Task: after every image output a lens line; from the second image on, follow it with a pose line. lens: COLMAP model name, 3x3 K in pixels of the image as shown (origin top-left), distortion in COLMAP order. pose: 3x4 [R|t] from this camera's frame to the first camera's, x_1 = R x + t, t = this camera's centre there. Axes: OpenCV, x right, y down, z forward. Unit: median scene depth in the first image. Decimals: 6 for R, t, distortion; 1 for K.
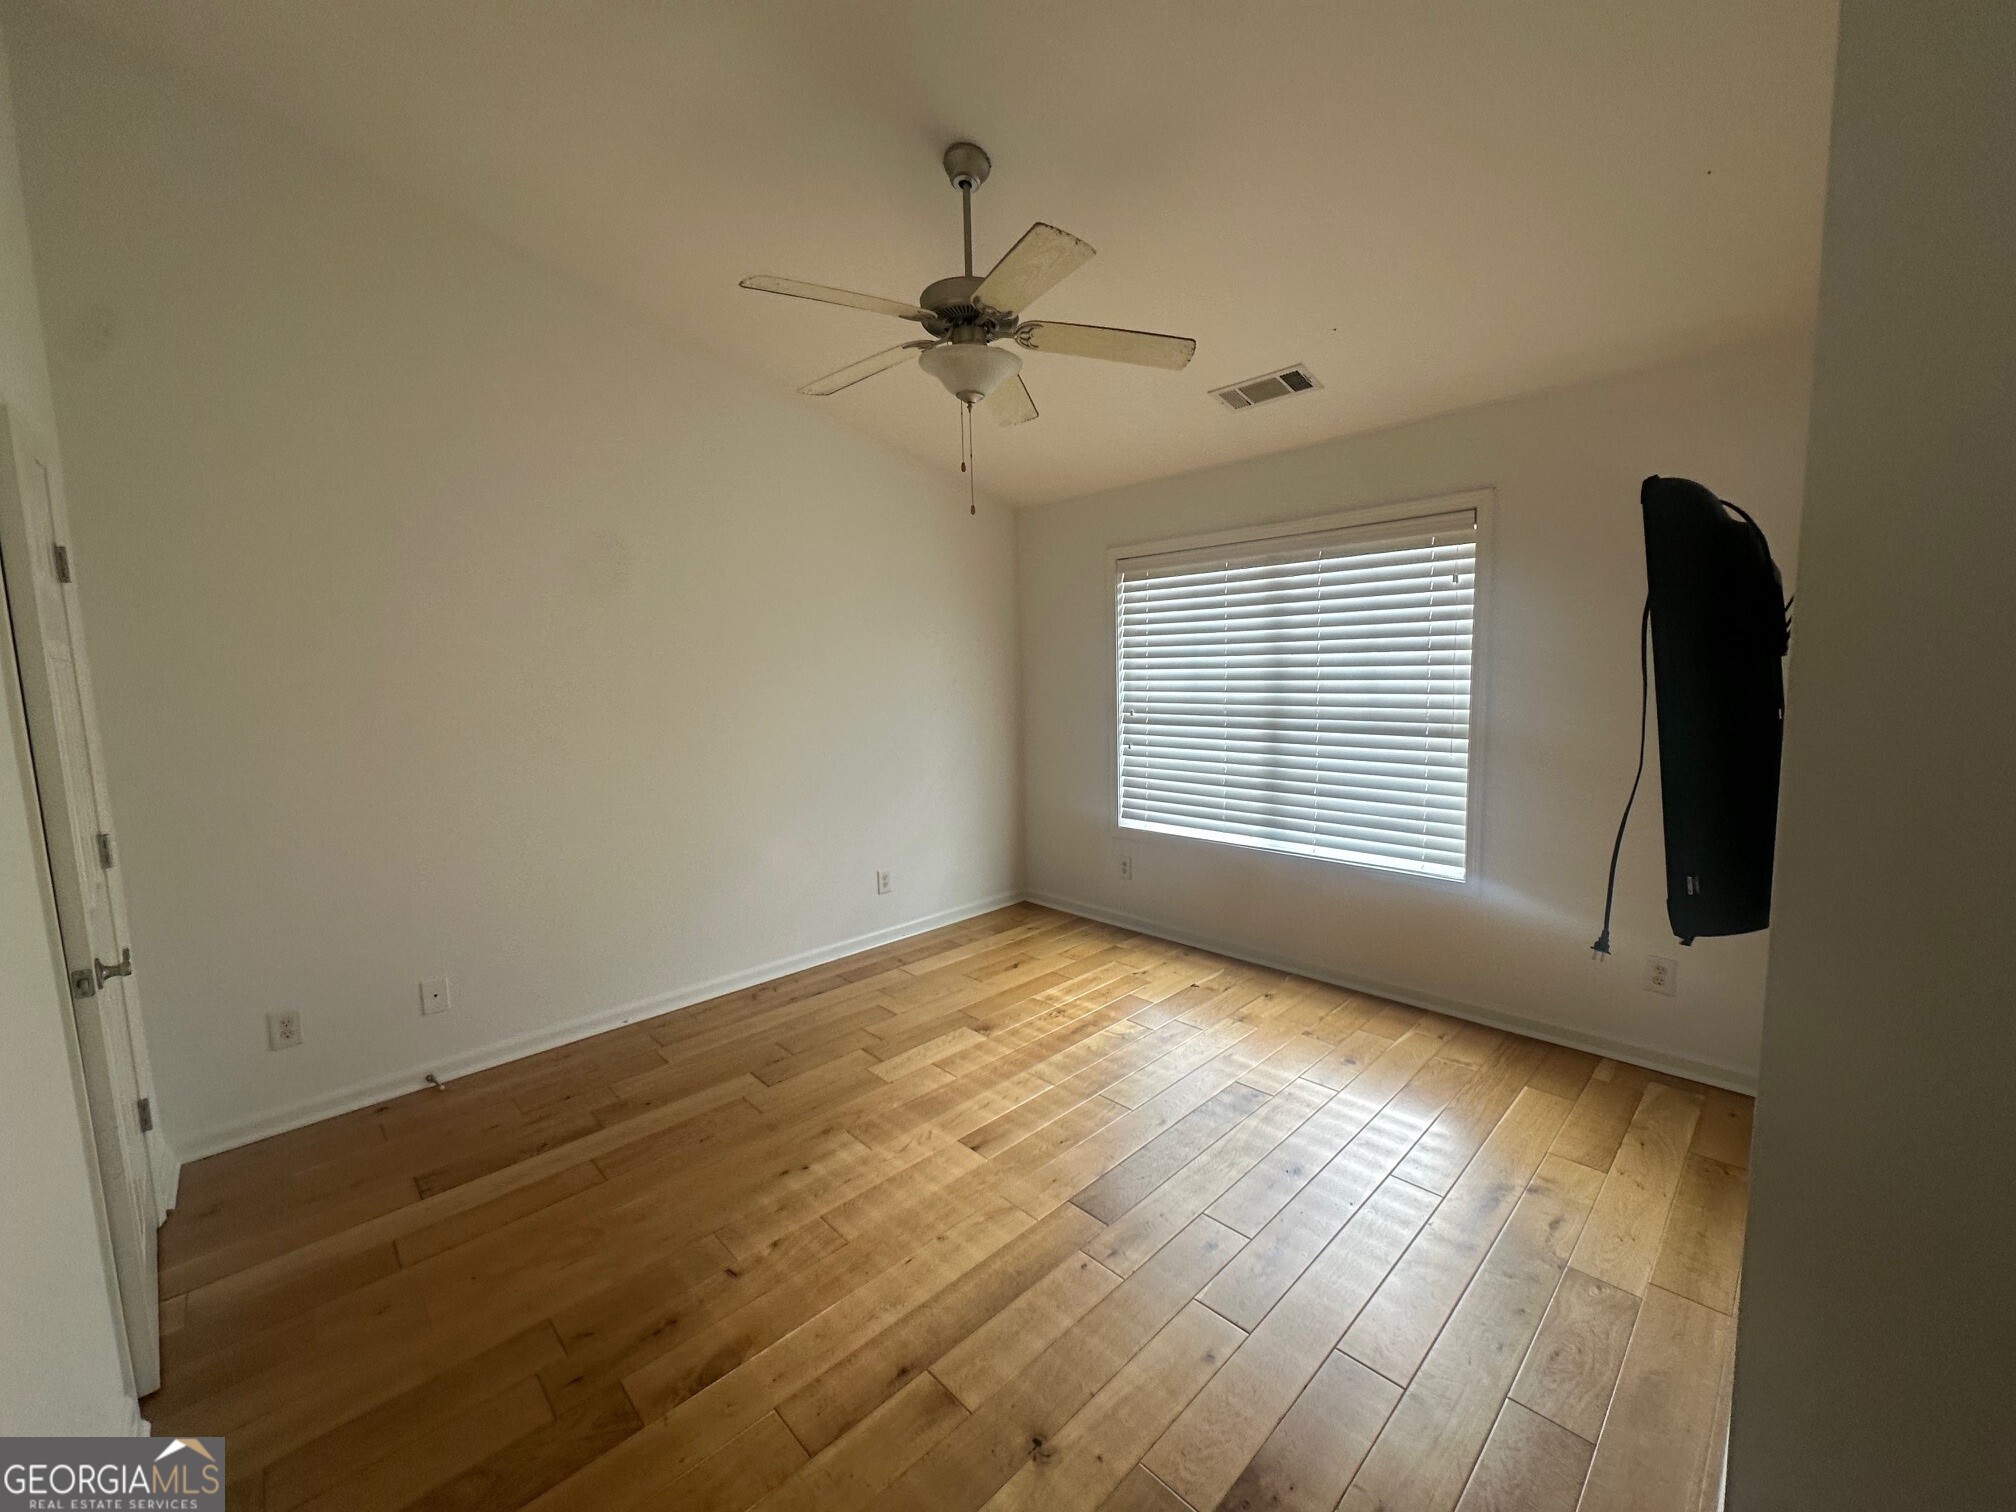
lens RADIAL K [[806.9, 0, 1018.1], [0, 806.9, 758.5], [0, 0, 1]] dist [-0.000987, -0.000870]
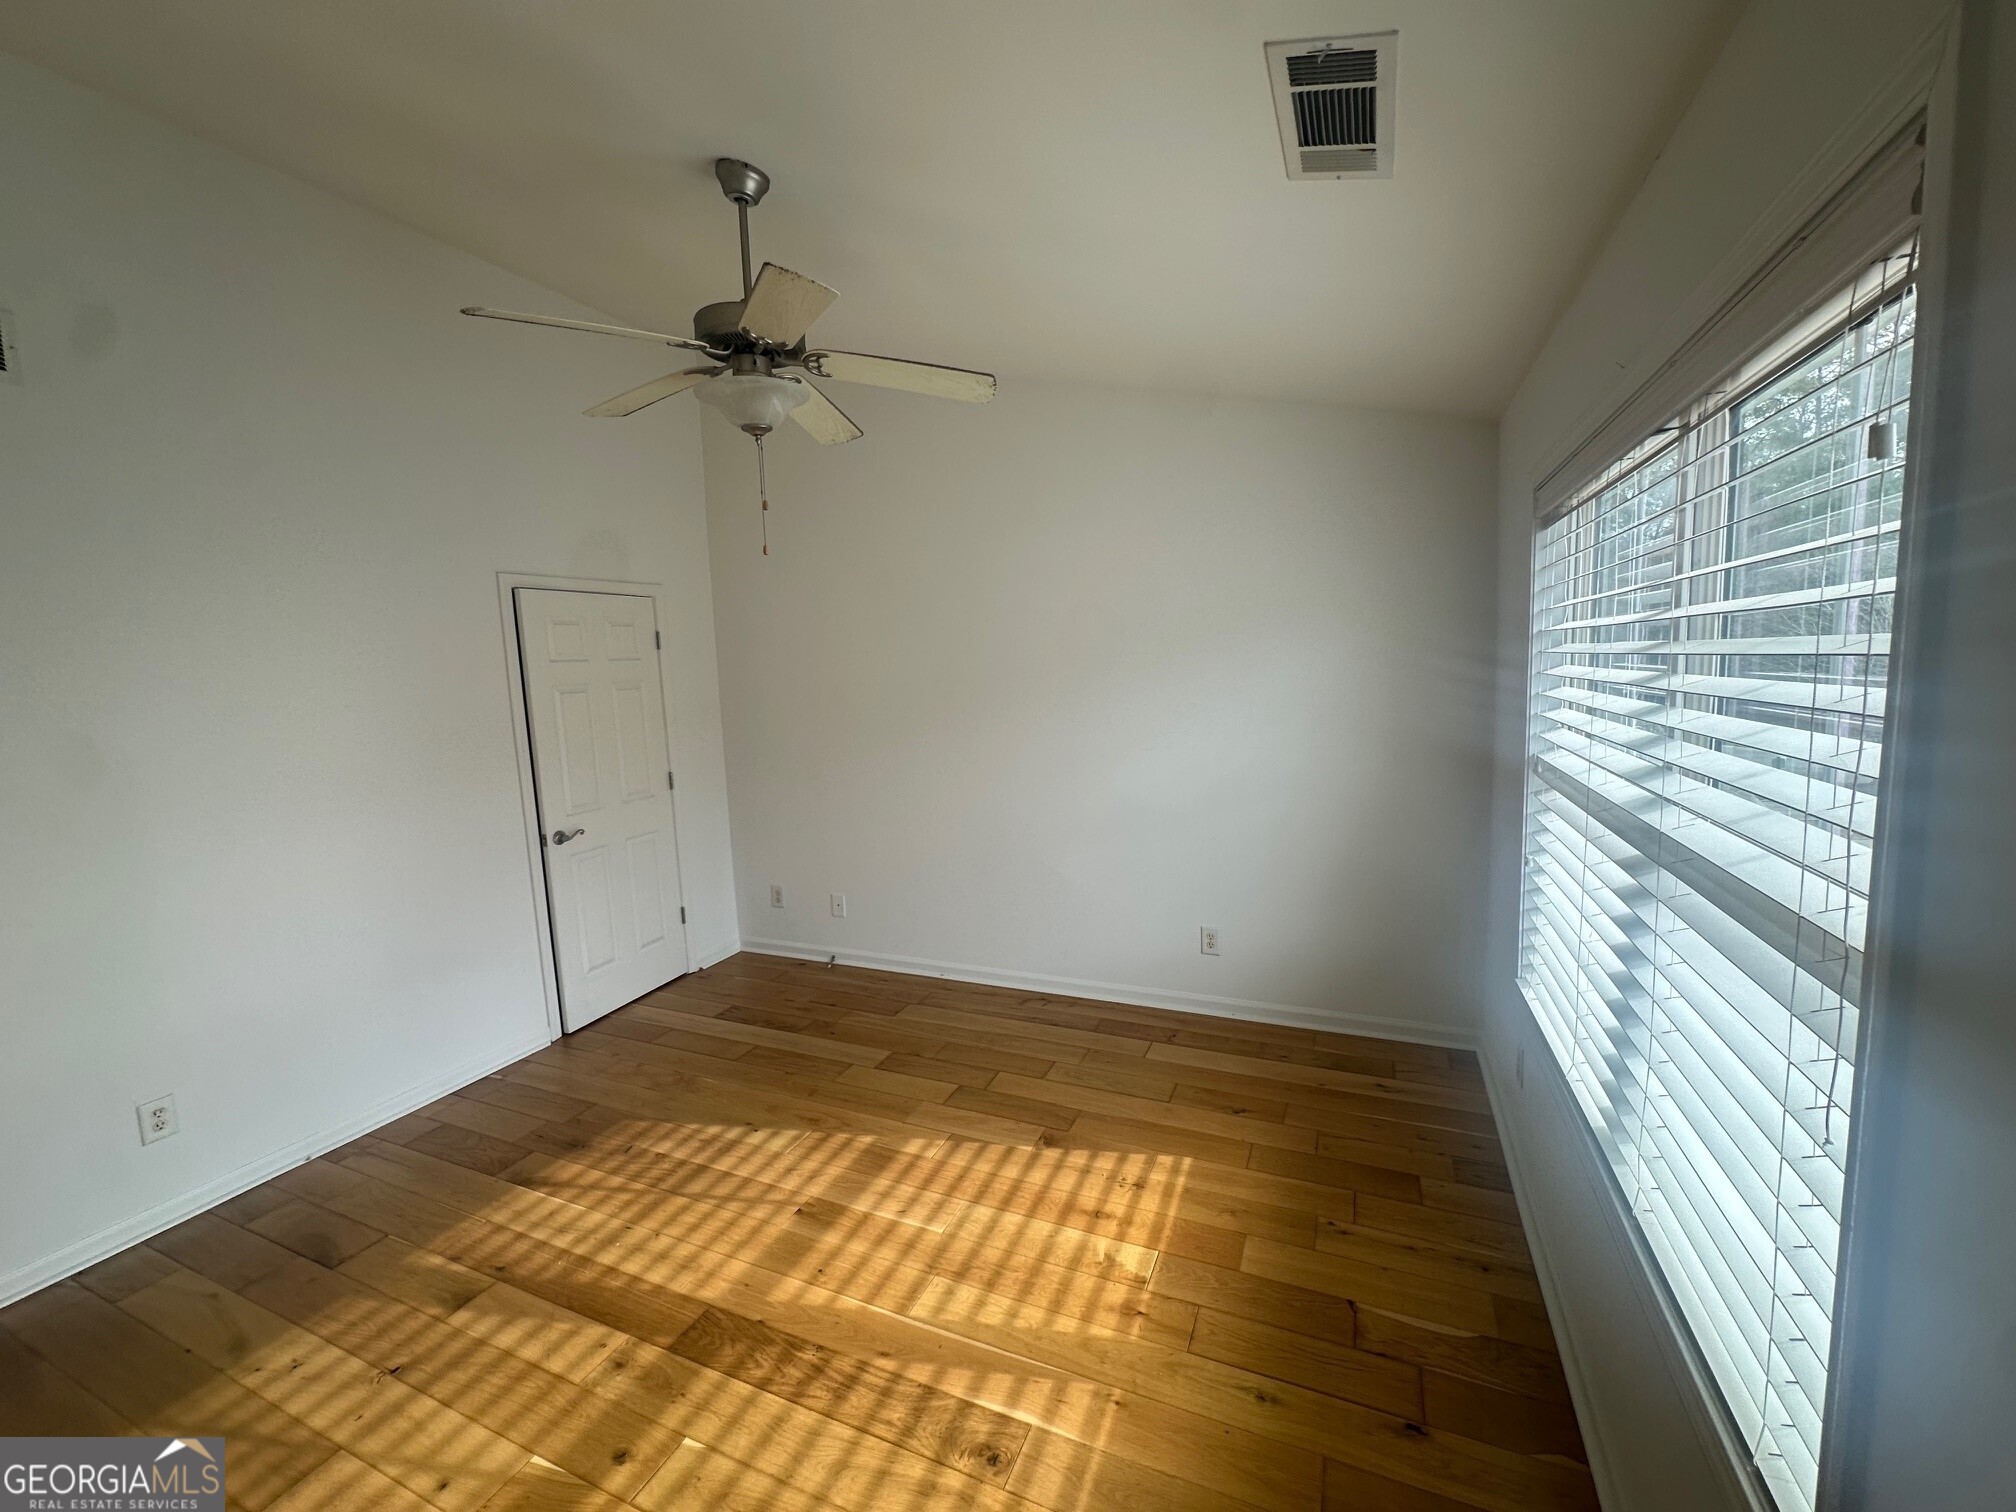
lens RADIAL K [[806.9, 0, 1007.8], [0, 806.9, 752.9], [0, 0, 1]] dist [-0.000987, -0.000870]
pose [[0.371136, 0.109180, -0.922138, 0.718250], [-0.078549, 0.993196, 0.085979, -0.134236], [0.925250, 0.040523, 0.377187, 0.703181]]
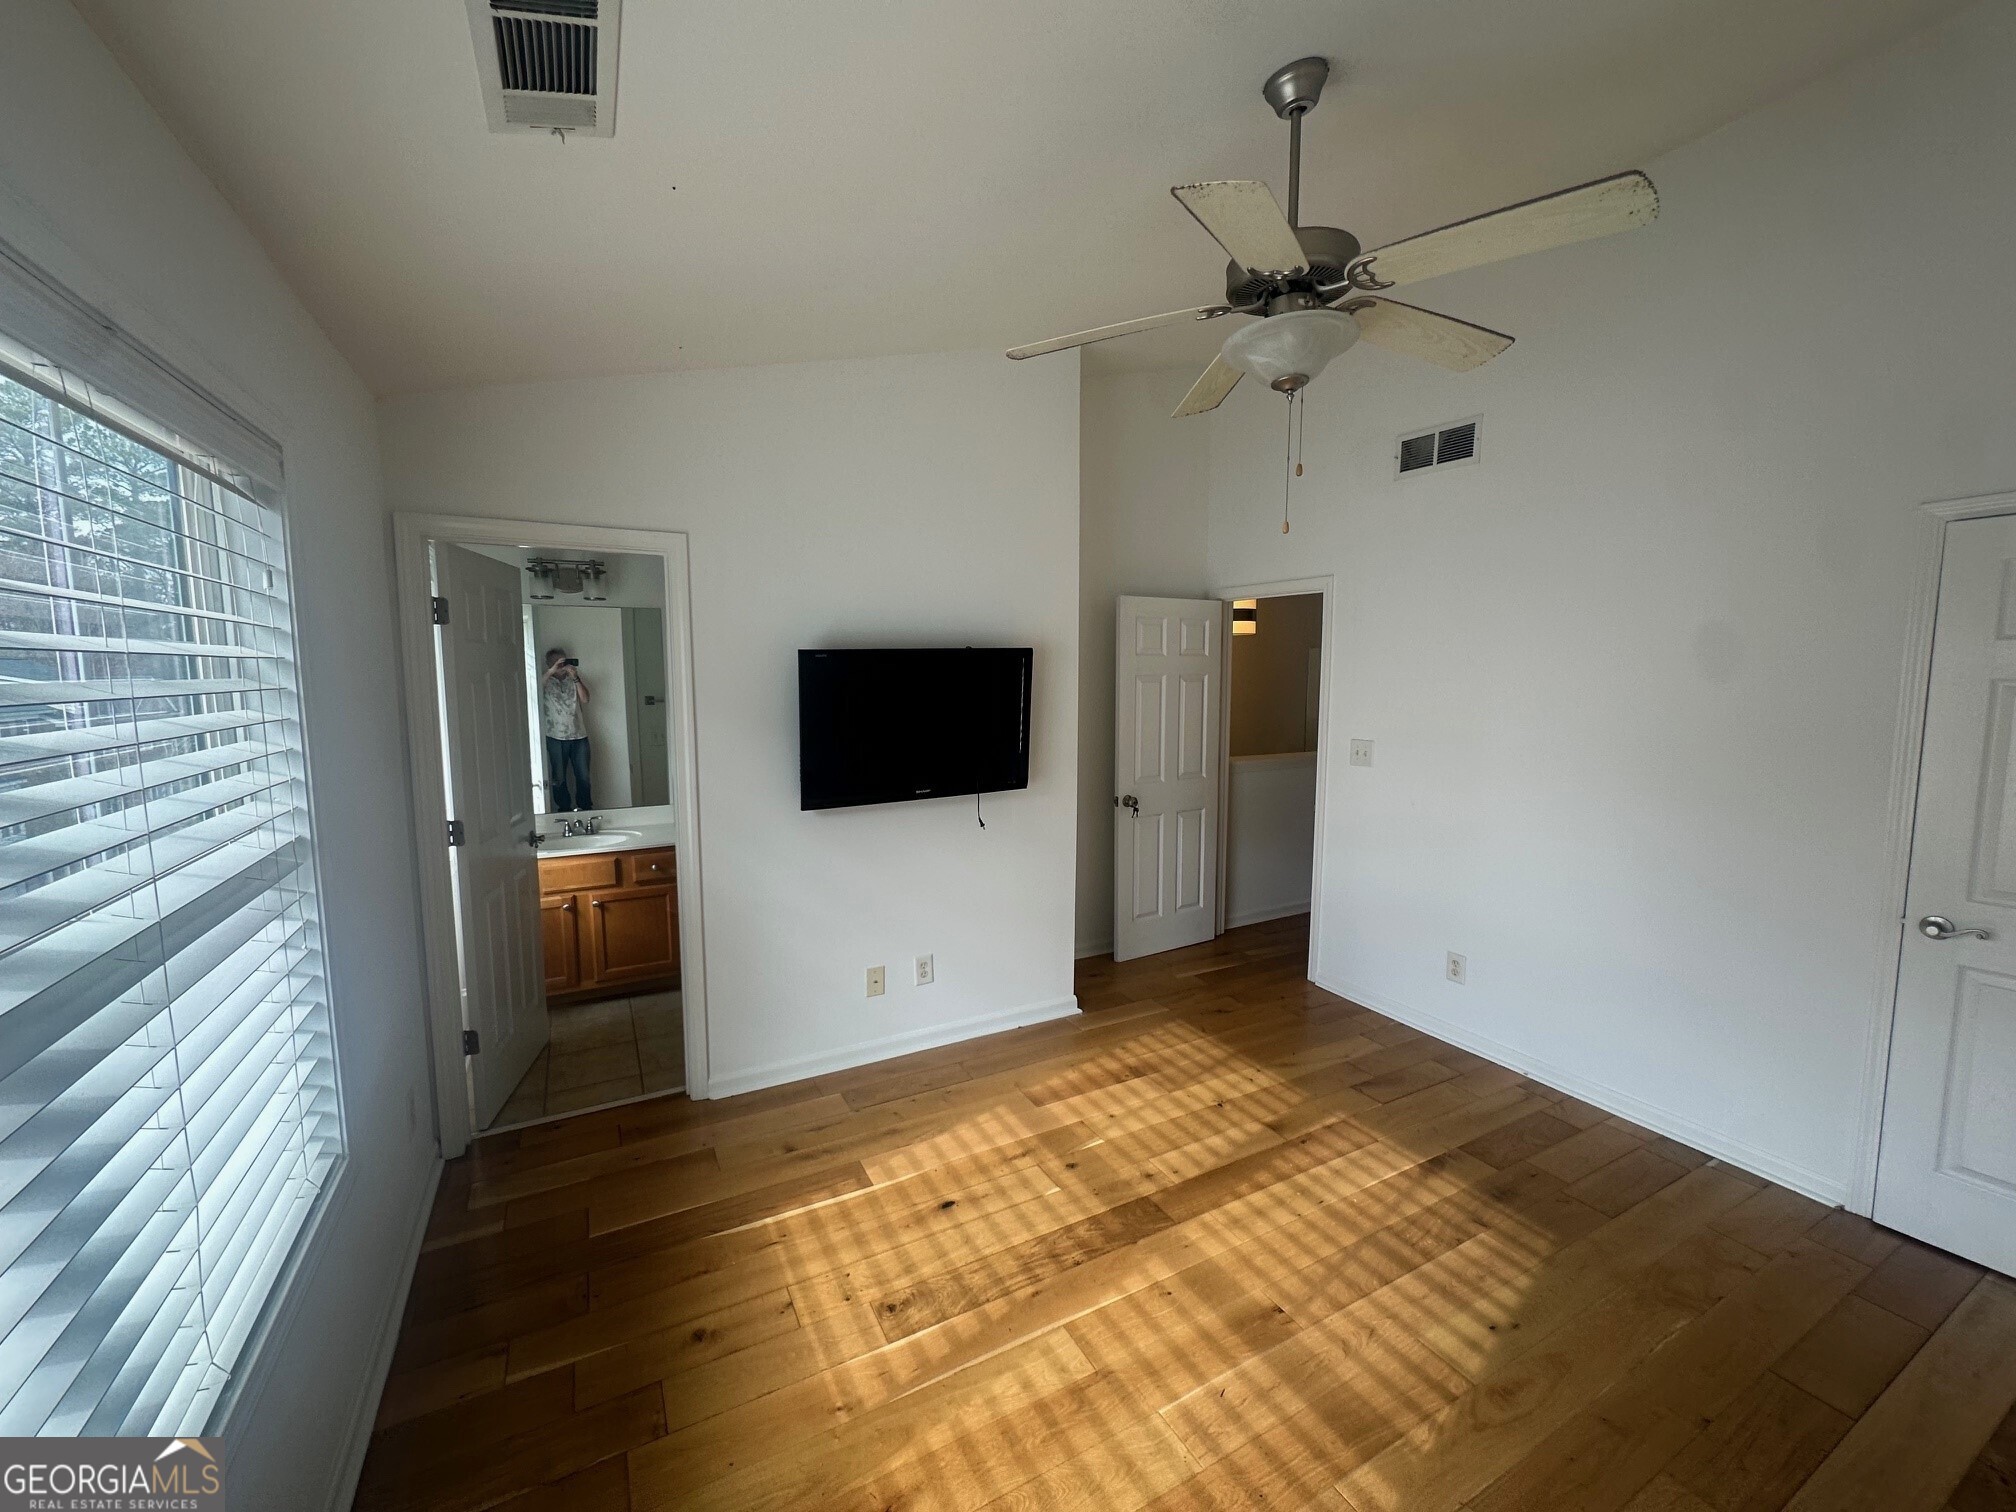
lens RADIAL K [[806.9, 0, 1003.6], [0, 806.9, 751.3], [0, 0, 1]] dist [-0.000987, -0.000870]
pose [[-0.956646, -0.003145, 0.291237, -0.024585], [0.058012, 0.977848, 0.201117, -0.204908], [-0.285418, 0.209293, -0.935272, 1.429745]]
